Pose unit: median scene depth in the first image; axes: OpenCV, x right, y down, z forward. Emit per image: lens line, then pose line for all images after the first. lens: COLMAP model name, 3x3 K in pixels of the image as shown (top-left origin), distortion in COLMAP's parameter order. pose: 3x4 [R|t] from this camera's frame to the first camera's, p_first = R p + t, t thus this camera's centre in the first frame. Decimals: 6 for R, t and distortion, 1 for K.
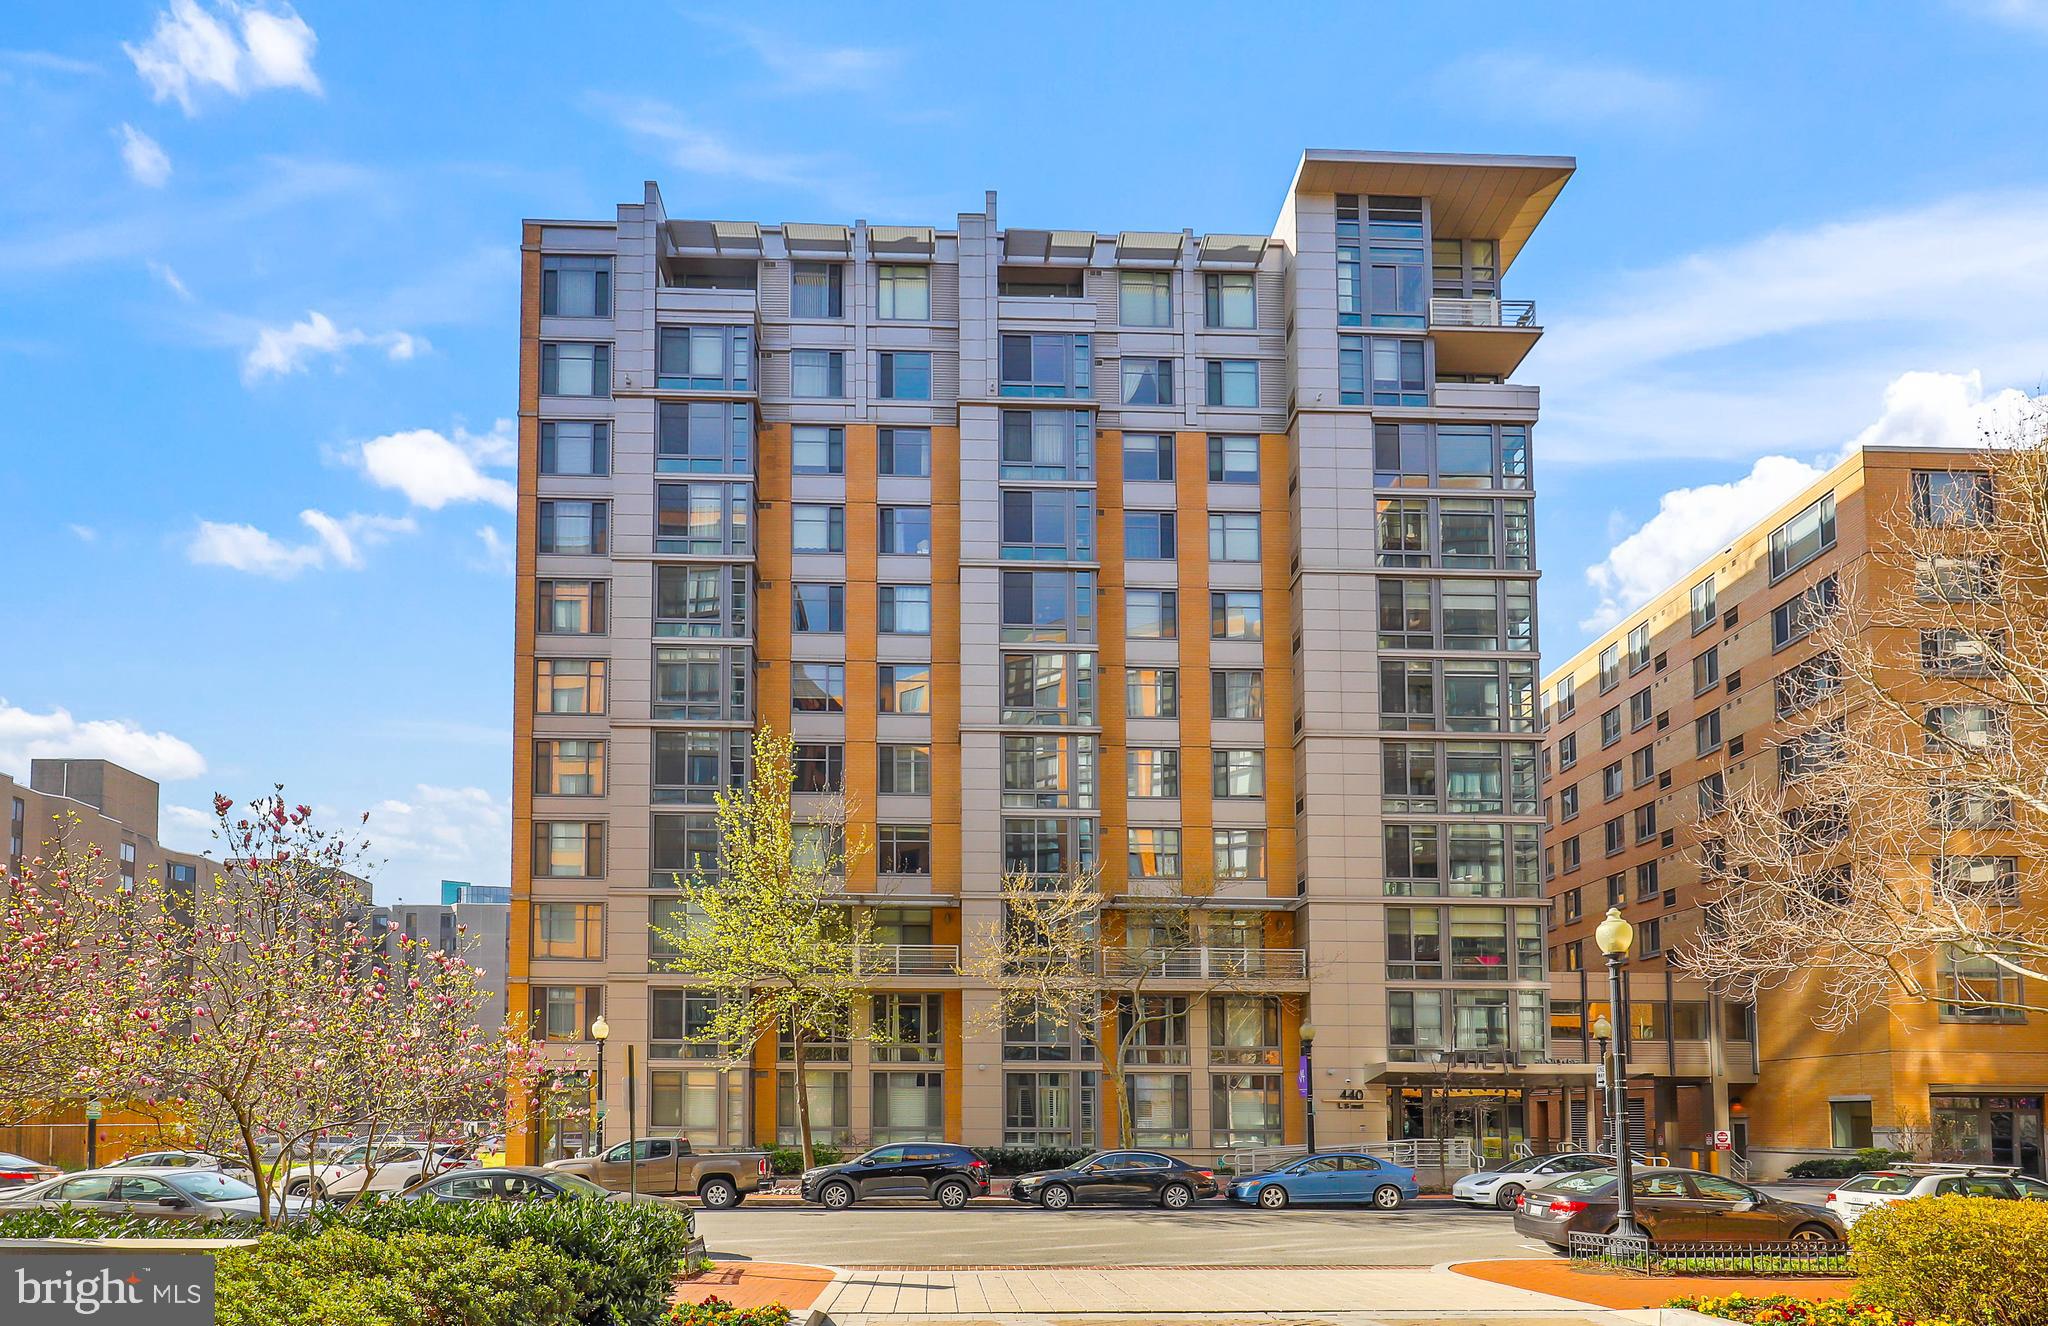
lens RADIAL K [[1090.1, 0, 1024.0], [0, 1090.1, 663.0], [0, 0, 1]] dist [0.004116, 0.000772]
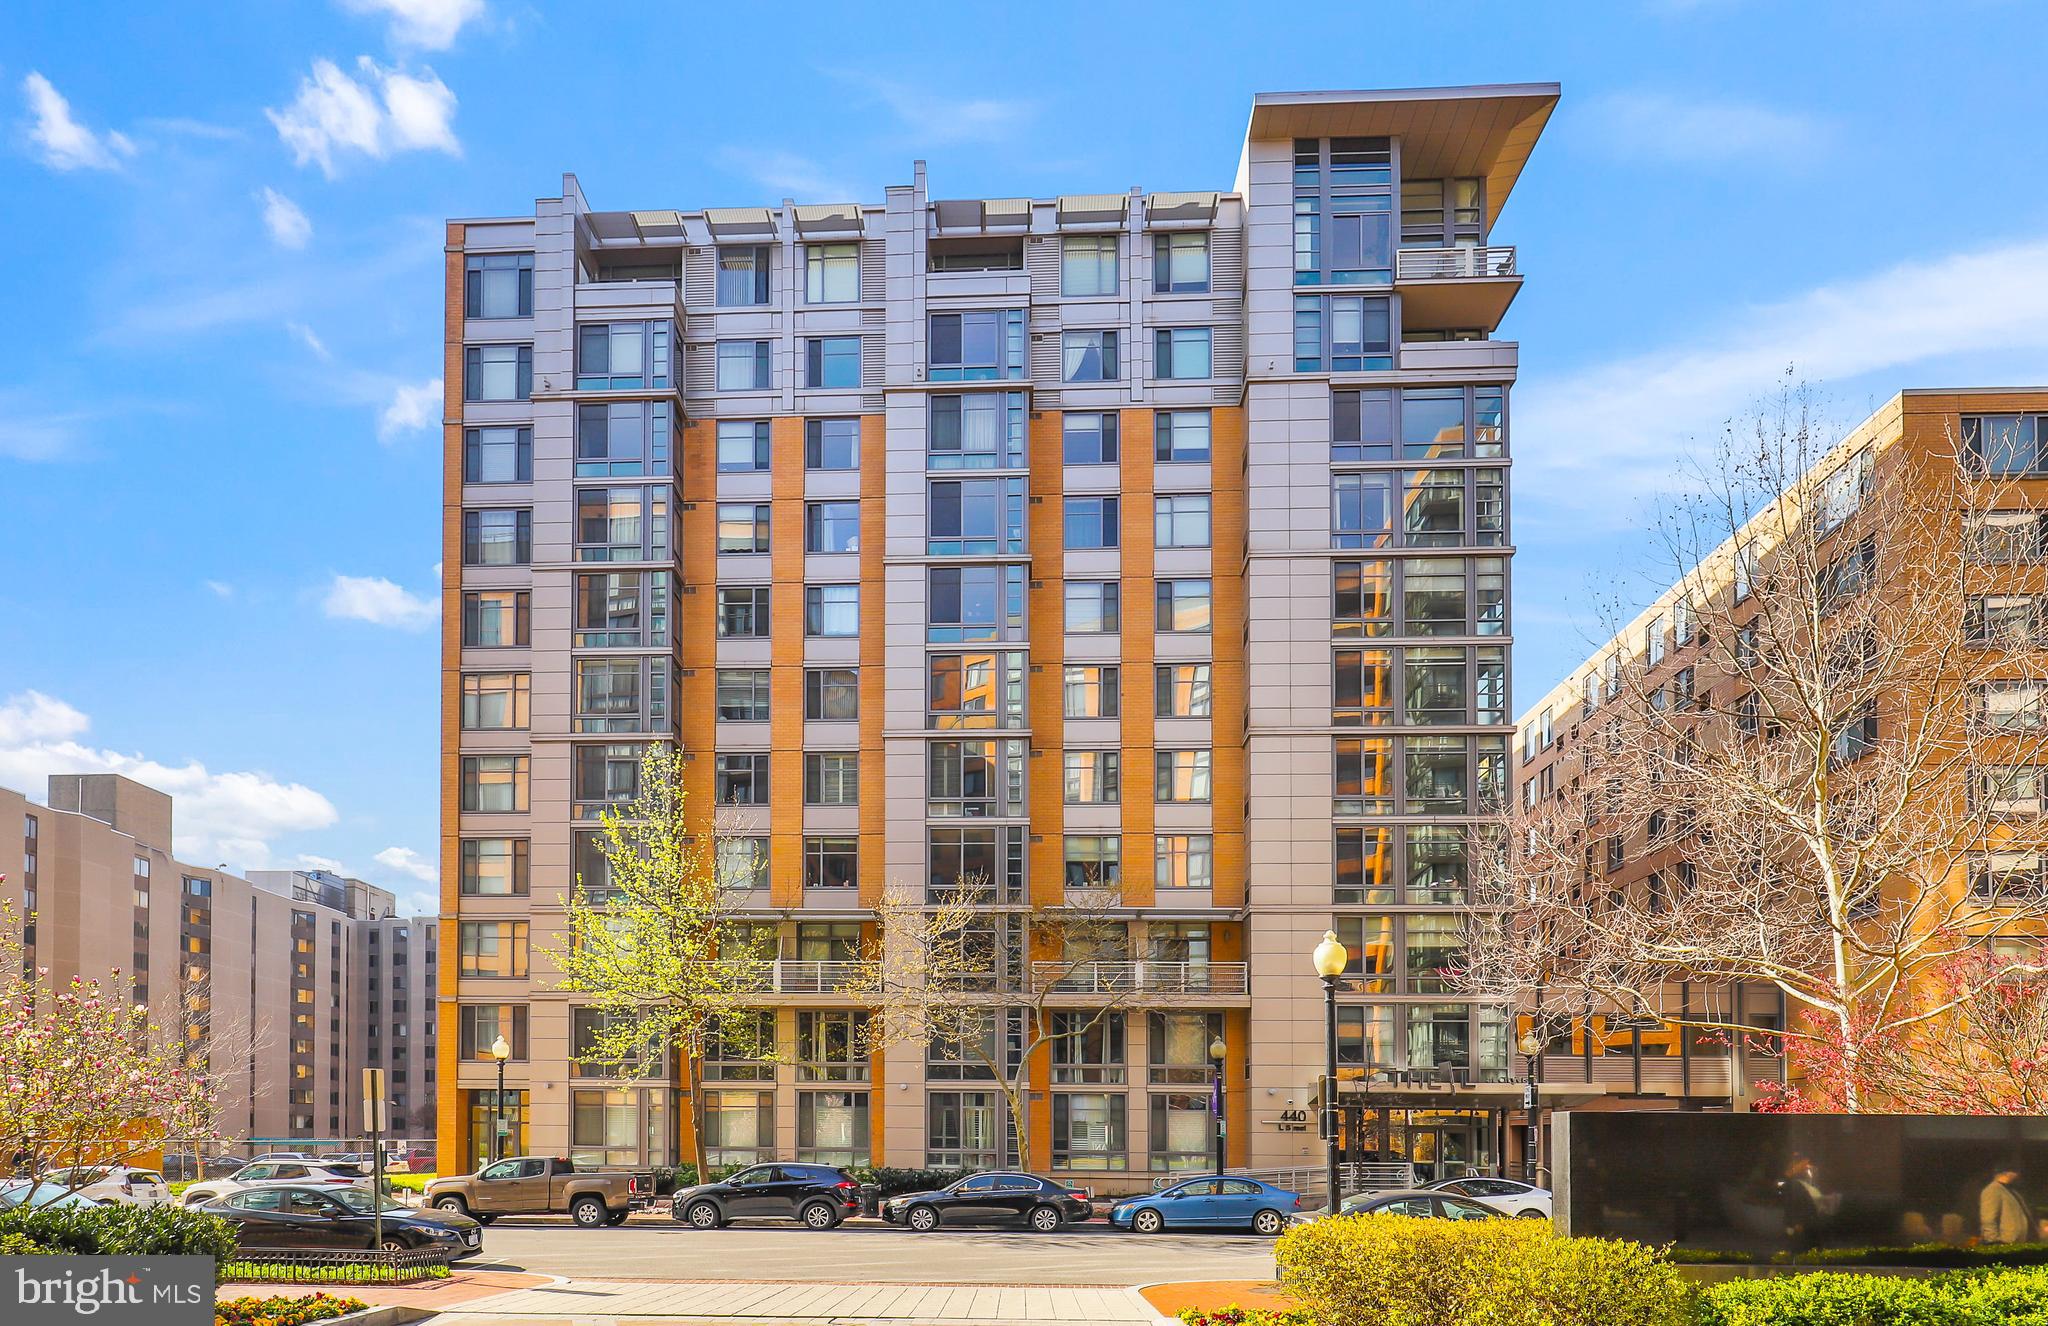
lens RADIAL K [[1210.7, 0, 1024.0], [0, 1210.7, 663.0], [0, 0, 1]] dist [0.001077, -0.000129]
pose [[0.996184, -0.028230, -0.082588, 0.143503], [0.029954, 0.999357, 0.019706, -0.019120], [0.081978, -0.022104, 0.996389, -0.044124]]
